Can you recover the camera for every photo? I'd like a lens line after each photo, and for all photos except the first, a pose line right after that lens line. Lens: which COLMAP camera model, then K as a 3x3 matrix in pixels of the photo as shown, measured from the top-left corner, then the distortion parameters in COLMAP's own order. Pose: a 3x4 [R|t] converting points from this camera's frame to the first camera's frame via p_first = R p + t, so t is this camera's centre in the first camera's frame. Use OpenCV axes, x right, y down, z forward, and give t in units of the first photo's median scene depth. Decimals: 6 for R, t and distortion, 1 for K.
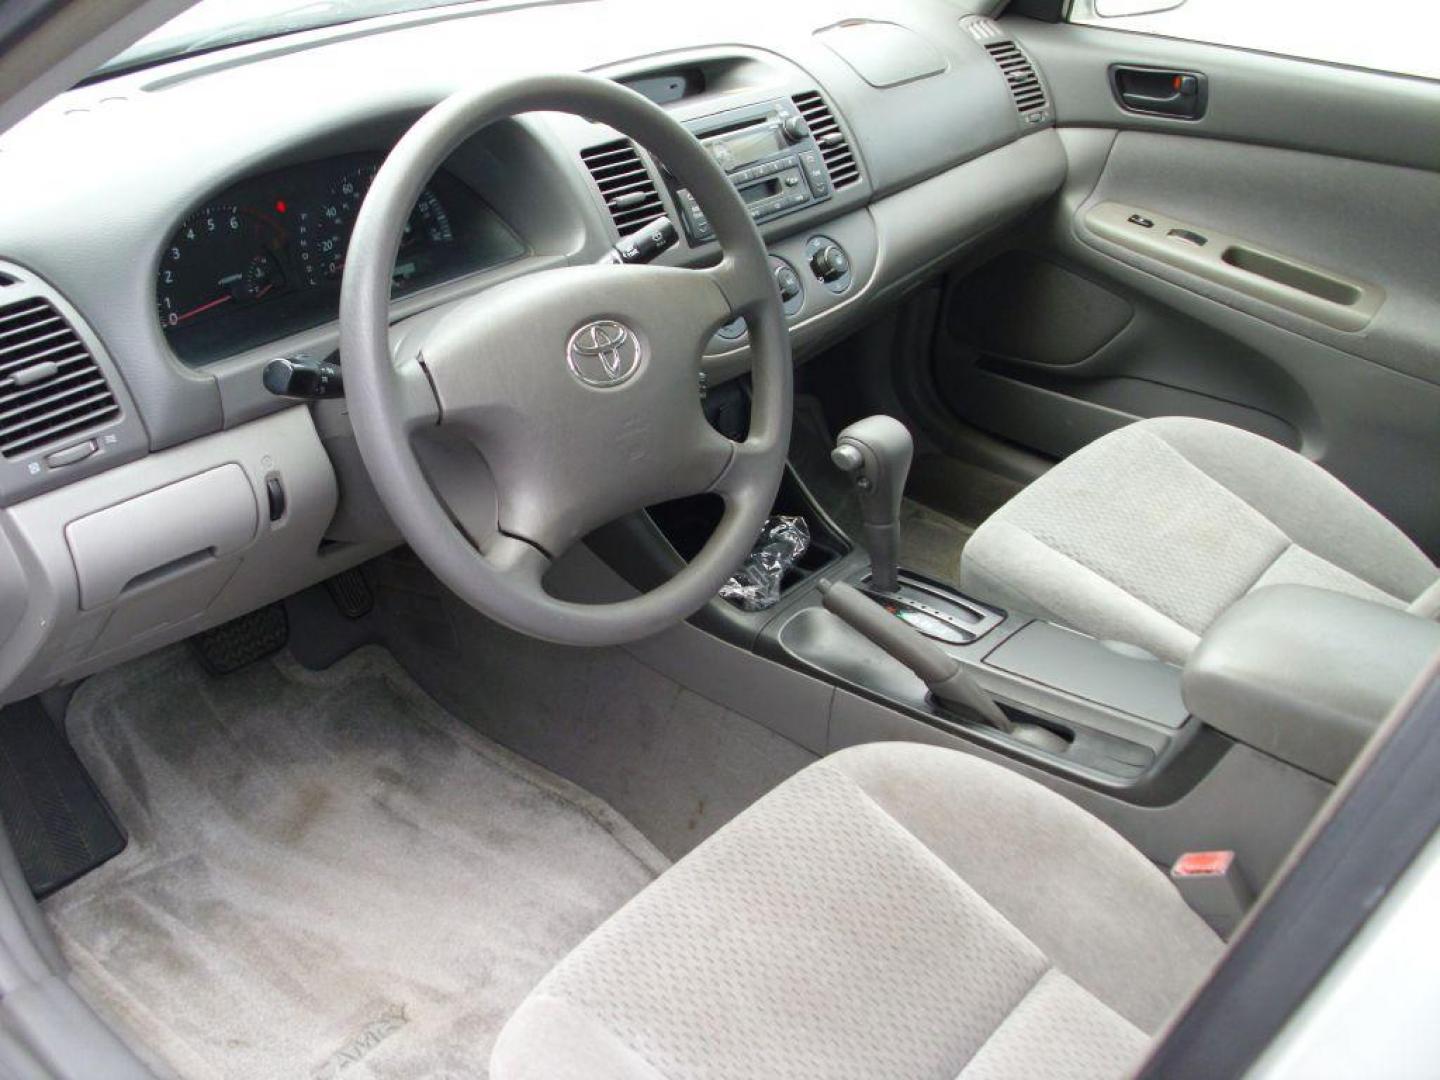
lens RADIAL K [[1499.5, 0, 726.0], [0, 1499.5, 512.2], [0, 0, 1]] dist [-0.287009, 0.359065]
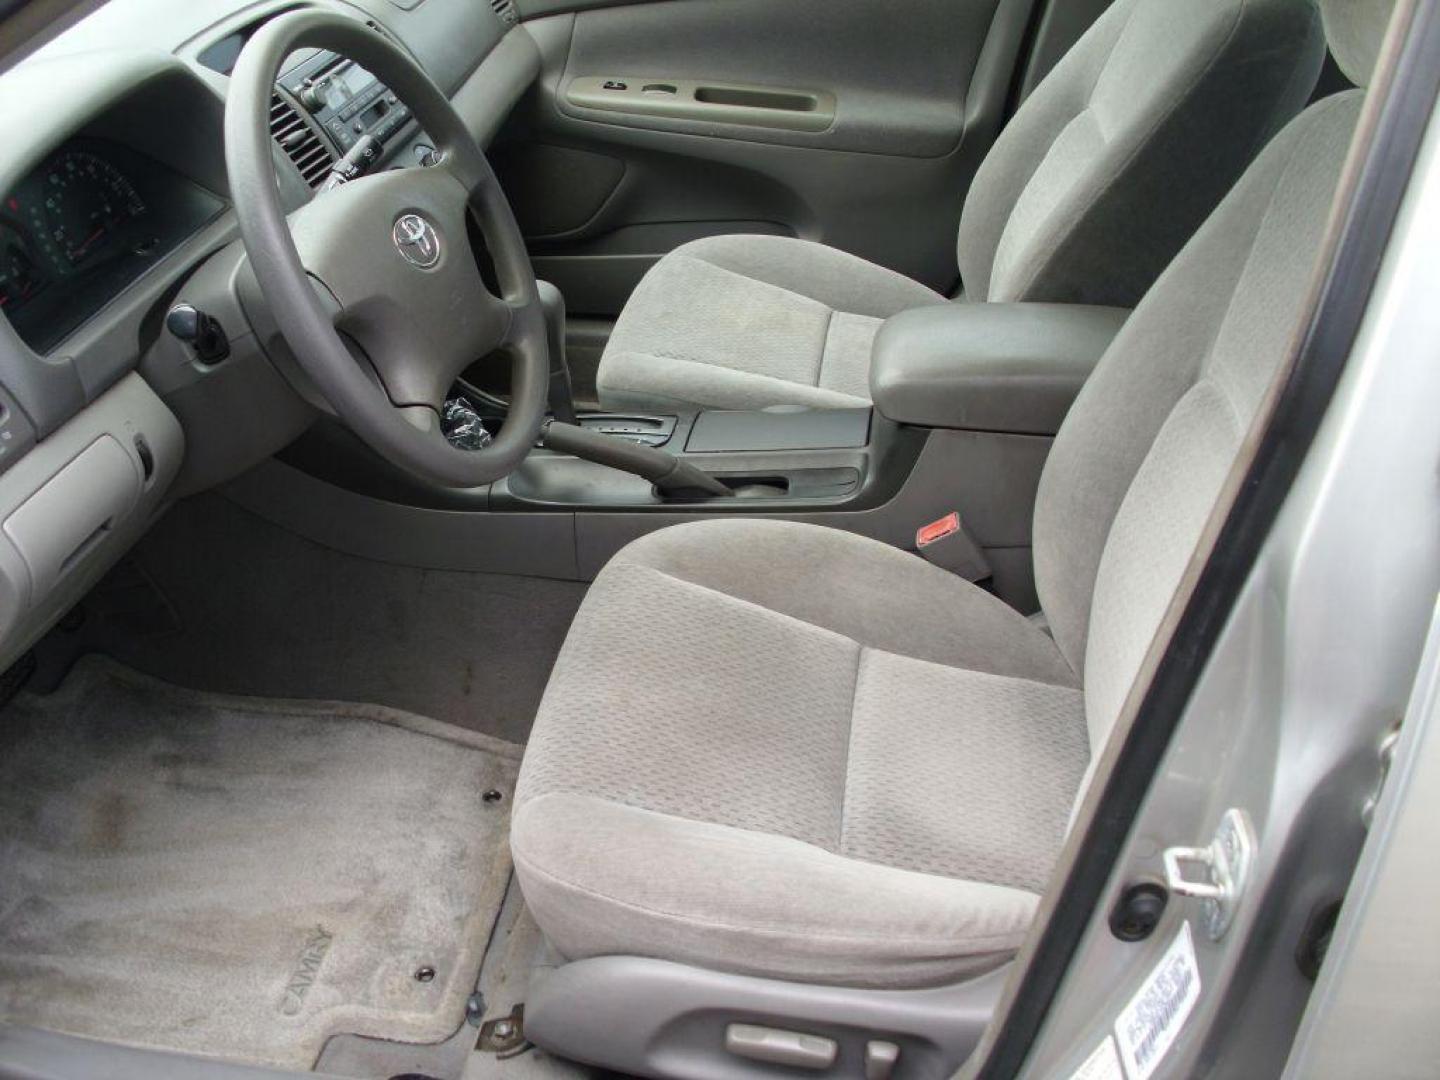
lens RADIAL K [[1499.5, 0, 726.0], [0, 1499.5, 512.2], [0, 0, 1]] dist [-0.287009, 0.359065]
pose [[0.858319, -0.311665, 0.407618, -0.282767], [0.295994, 0.949639, 0.102823, 0.032134], [-0.419136, 0.032398, 0.907345, -0.083524]]
